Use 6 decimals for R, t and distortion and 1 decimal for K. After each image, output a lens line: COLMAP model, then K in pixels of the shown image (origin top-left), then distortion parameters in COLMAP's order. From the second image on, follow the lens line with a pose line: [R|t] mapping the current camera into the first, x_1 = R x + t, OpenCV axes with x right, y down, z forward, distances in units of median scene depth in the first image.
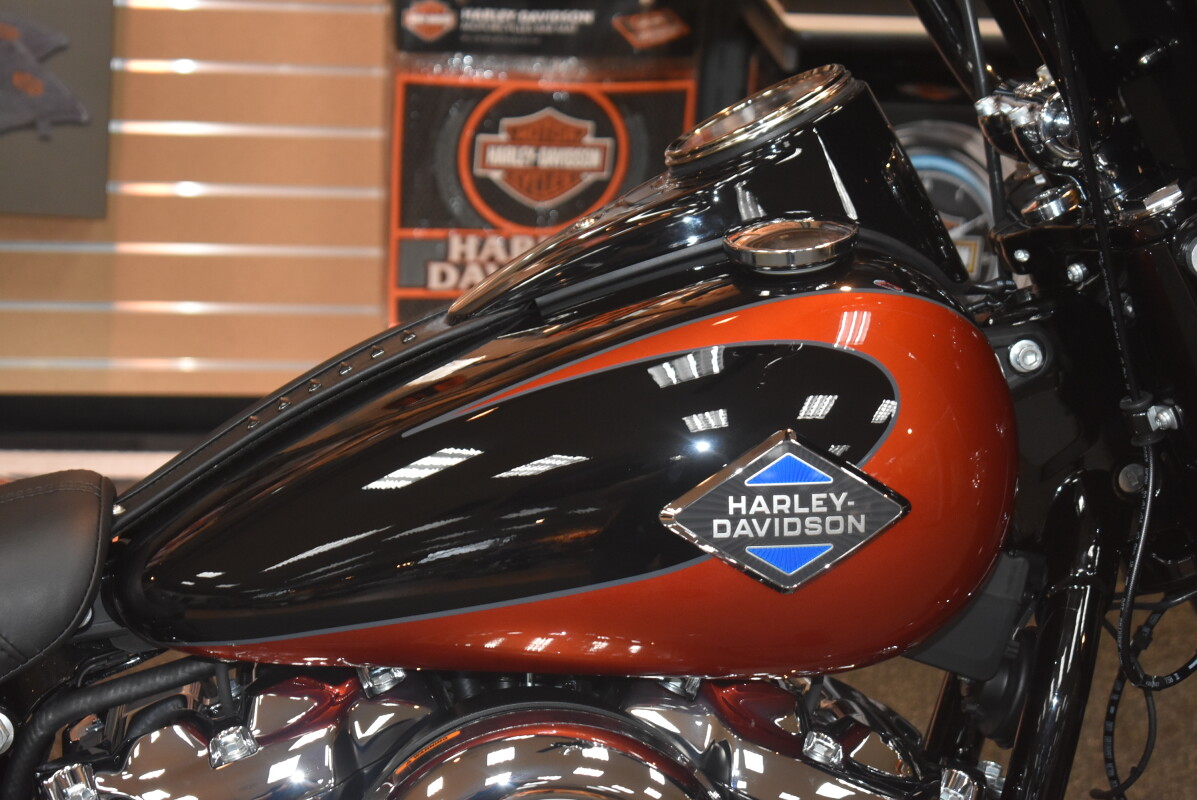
lens RADIAL K [[2727.2, 0, 596.4], [0, 2727.2, 401.6], [0, 0, 1]] dist [0.048117, 0.000000]
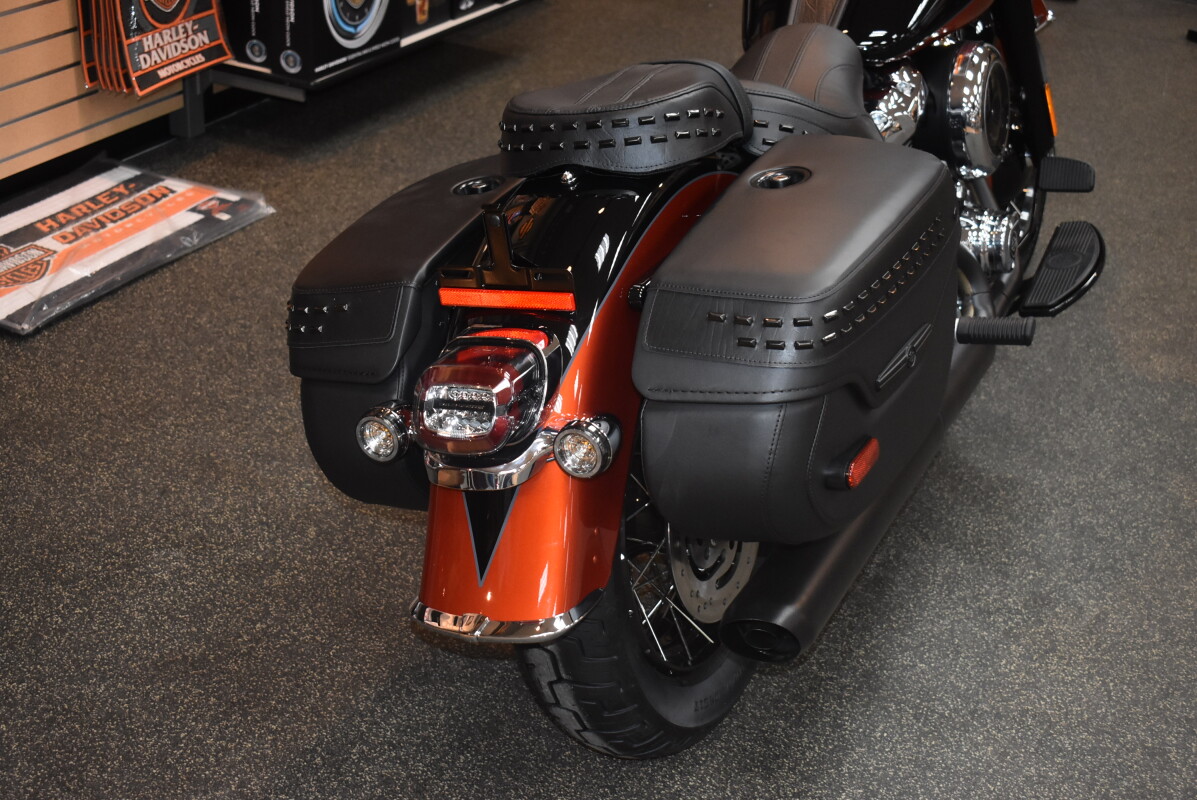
lens RADIAL K [[1542.7, 0, 597.6], [0, 1542.7, 398.1], [0, 0, 1]] dist [0.048176, 0.000000]
pose [[0.554730, -0.429131, 0.712826, -0.749578], [0.286146, 0.902869, 0.320856, -0.091104], [-0.781278, 0.025984, 0.623642, 0.105681]]
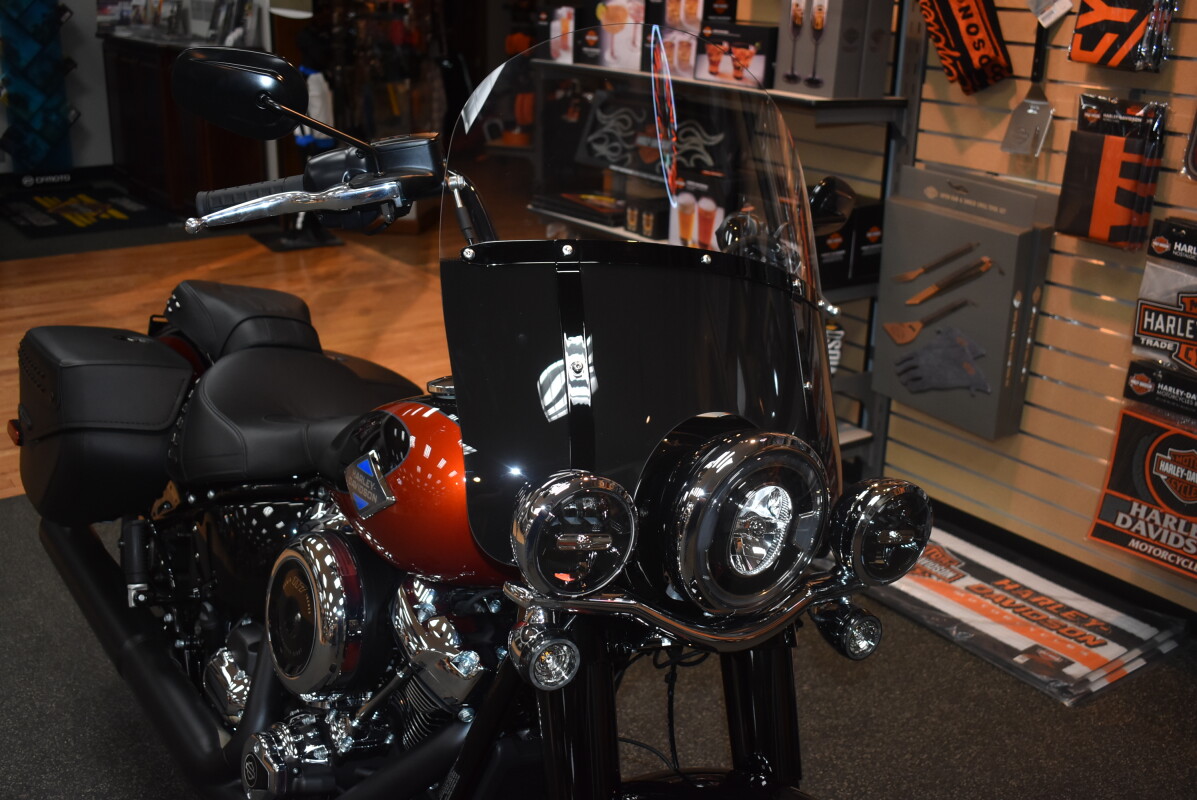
lens RADIAL K [[1219.9, 0, 594.5], [0, 1219.9, 398.5], [0, 0, 1]] dist [-0.070067, 0.000000]
pose [[0.474492, 0.242827, -0.846104, 0.449097], [-0.323843, 0.941942, 0.088722, -0.081389], [0.818525, 0.231907, 0.525582, 0.262747]]
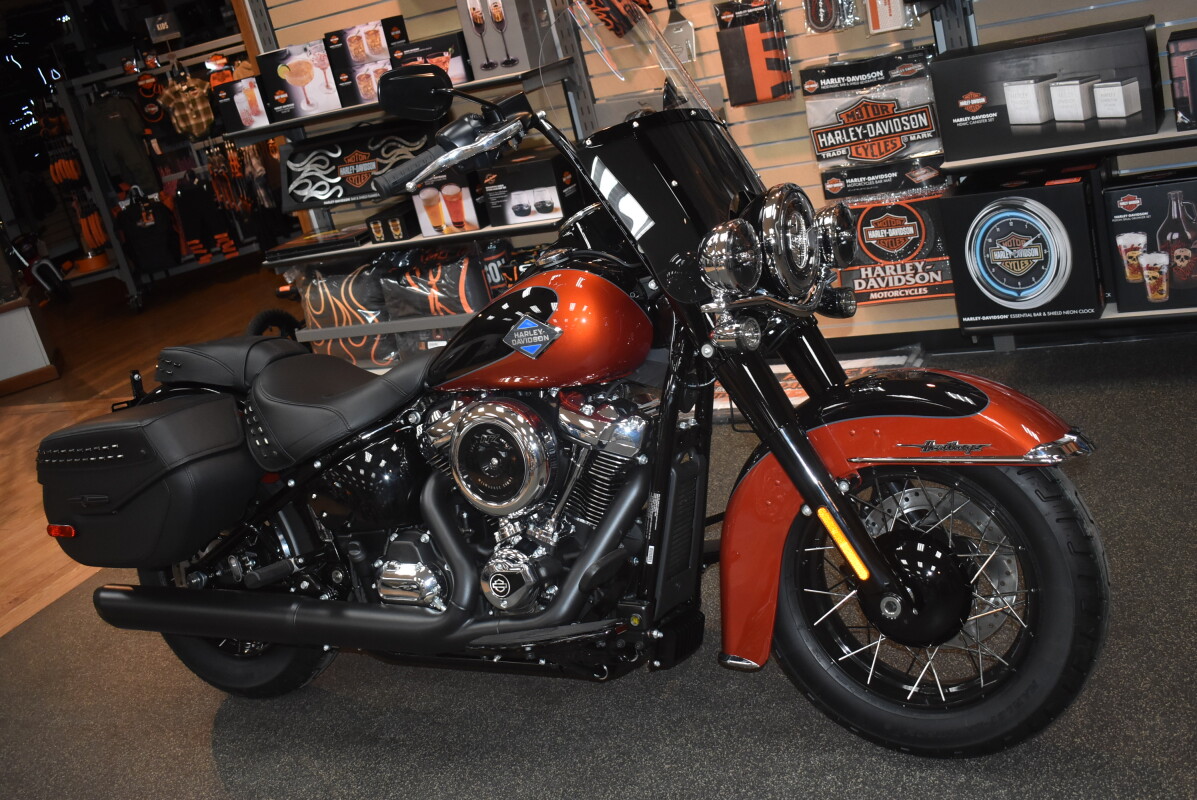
lens RADIAL K [[1320.3, 0, 589.2], [0, 1320.3, 399.0], [0, 0, 1]] dist [-0.052664, 0.000000]
pose [[0.779203, -0.057475, -0.624131, 0.511643], [0.059479, 0.998073, -0.017654, 0.067549], [0.623943, -0.023367, 0.781121, -0.114810]]
